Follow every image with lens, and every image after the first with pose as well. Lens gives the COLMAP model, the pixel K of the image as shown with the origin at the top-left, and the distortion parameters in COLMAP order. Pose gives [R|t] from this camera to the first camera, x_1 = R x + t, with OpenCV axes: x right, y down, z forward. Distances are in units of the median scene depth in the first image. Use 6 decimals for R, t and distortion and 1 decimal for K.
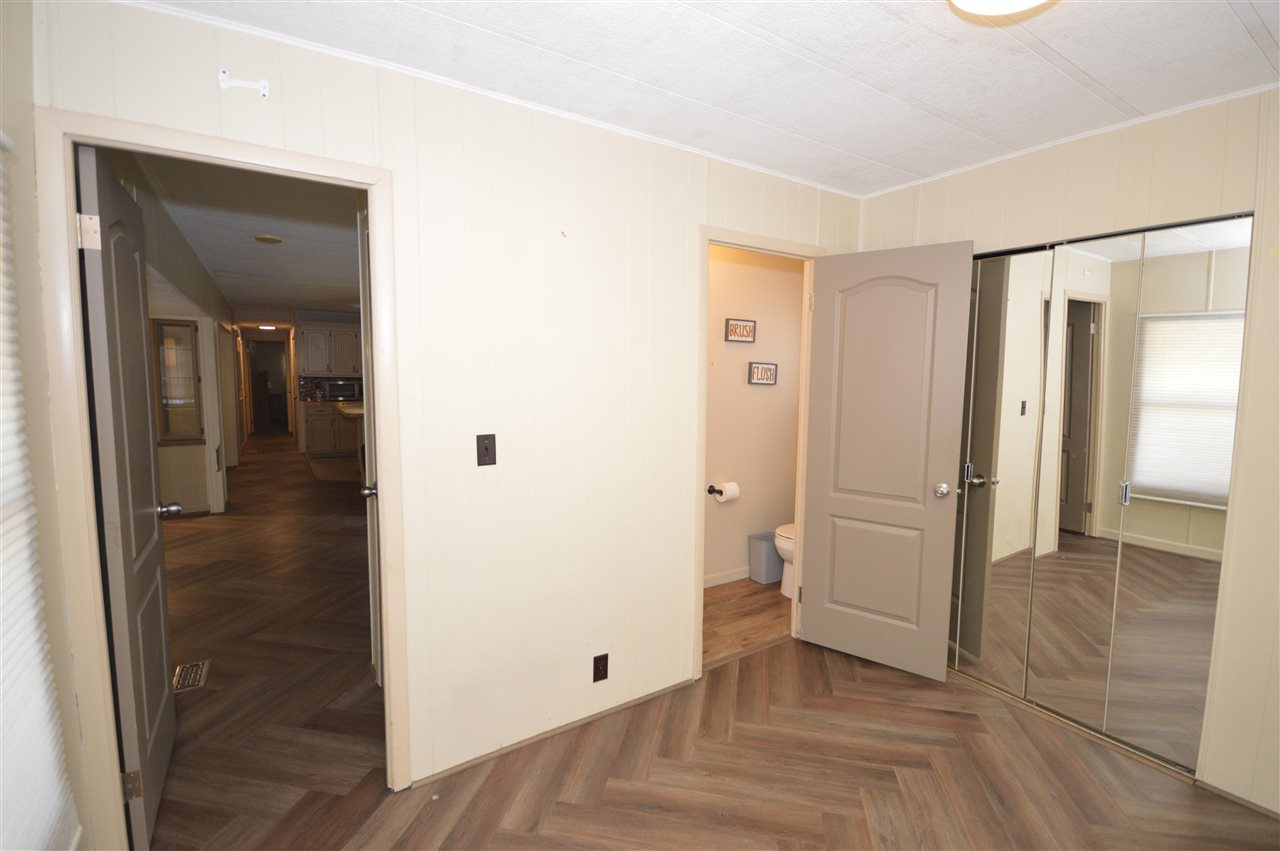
lens RADIAL K [[570.1, 0, 642.4], [0, 570.1, 420.9], [0, 0, 1]] dist [0.007484, -0.009689]
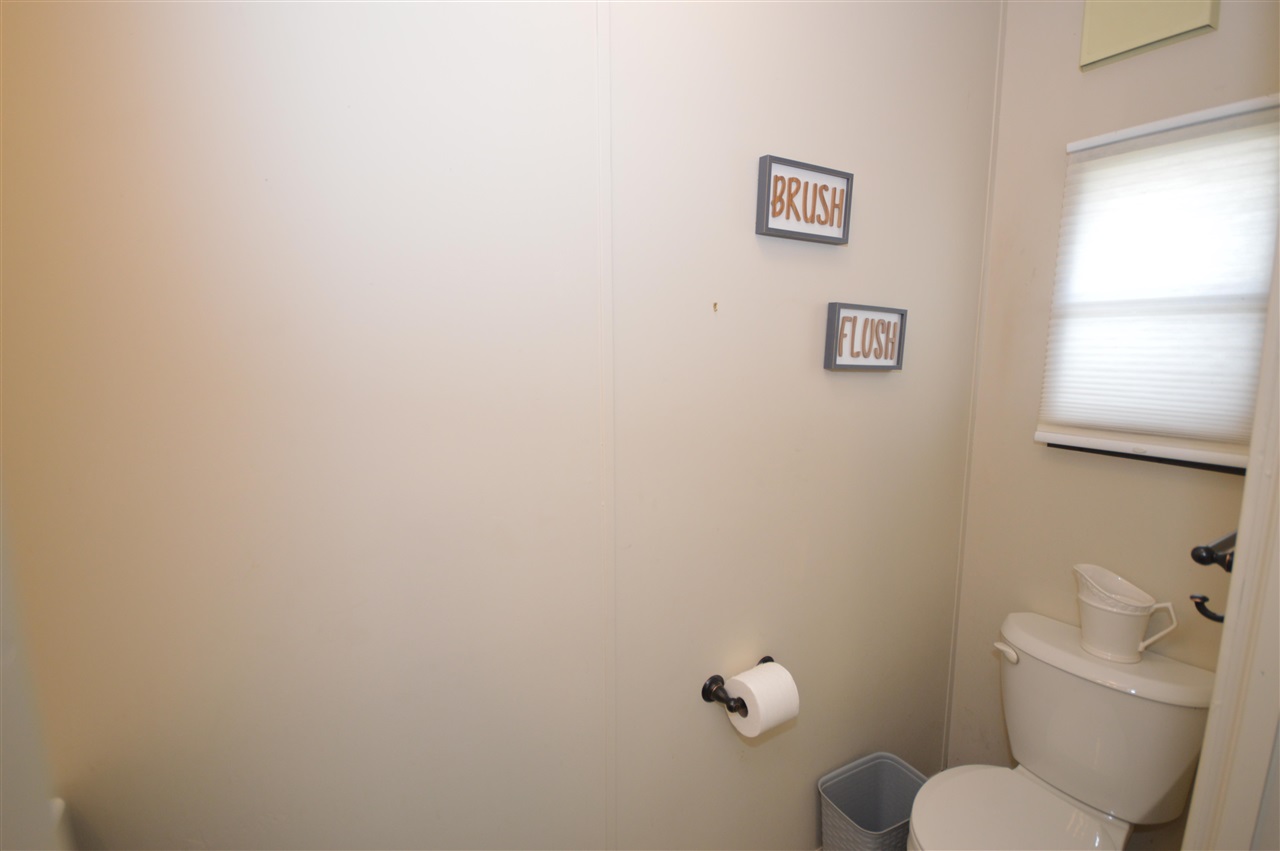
lens RADIAL K [[570.1, 0, 639.7], [0, 570.1, 425.8], [0, 0, 1]] dist [0.007484, -0.009689]
pose [[0.999183, -0.005319, -0.040074, 0.119864], [0.007332, 0.998710, 0.050254, -0.065746], [0.039755, -0.050507, 0.997932, 0.881103]]
